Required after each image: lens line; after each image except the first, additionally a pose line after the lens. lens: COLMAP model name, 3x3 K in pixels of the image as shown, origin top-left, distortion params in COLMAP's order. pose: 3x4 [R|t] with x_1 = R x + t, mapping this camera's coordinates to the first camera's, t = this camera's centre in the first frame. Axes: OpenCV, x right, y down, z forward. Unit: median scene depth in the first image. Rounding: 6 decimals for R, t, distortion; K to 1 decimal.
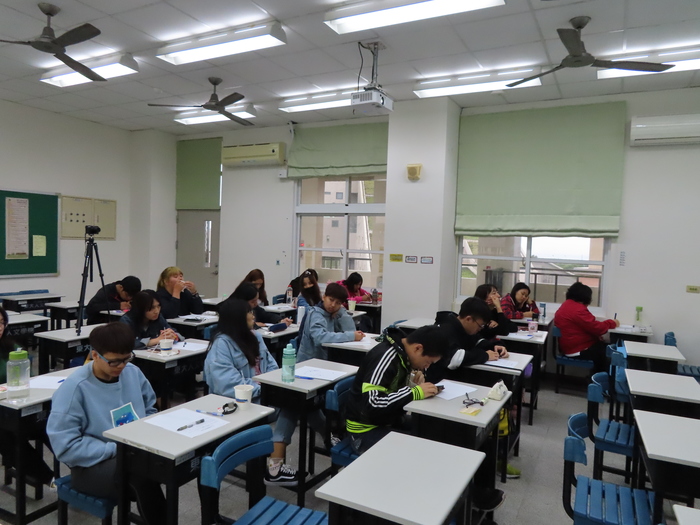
lens RADIAL K [[501.8, 0, 350.0], [0, 501.8, 262.5], [0, 0, 1]] dist [0.000015, -0.001852]
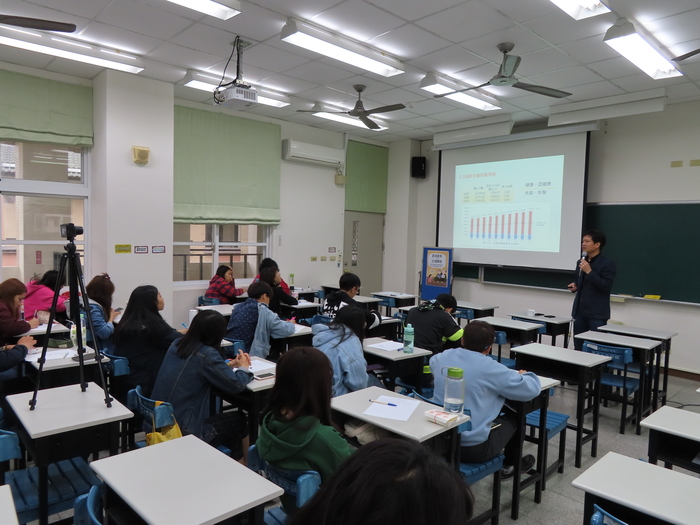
lens RADIAL K [[501.8, 0, 350.0], [0, 501.8, 262.5], [0, 0, 1]] dist [0.000015, -0.001852]
pose [[0.325464, -0.079421, 0.942213, -0.682122], [0.032966, 0.996814, 0.072636, -0.040125], [-0.944980, 0.007421, 0.327045, 0.356232]]
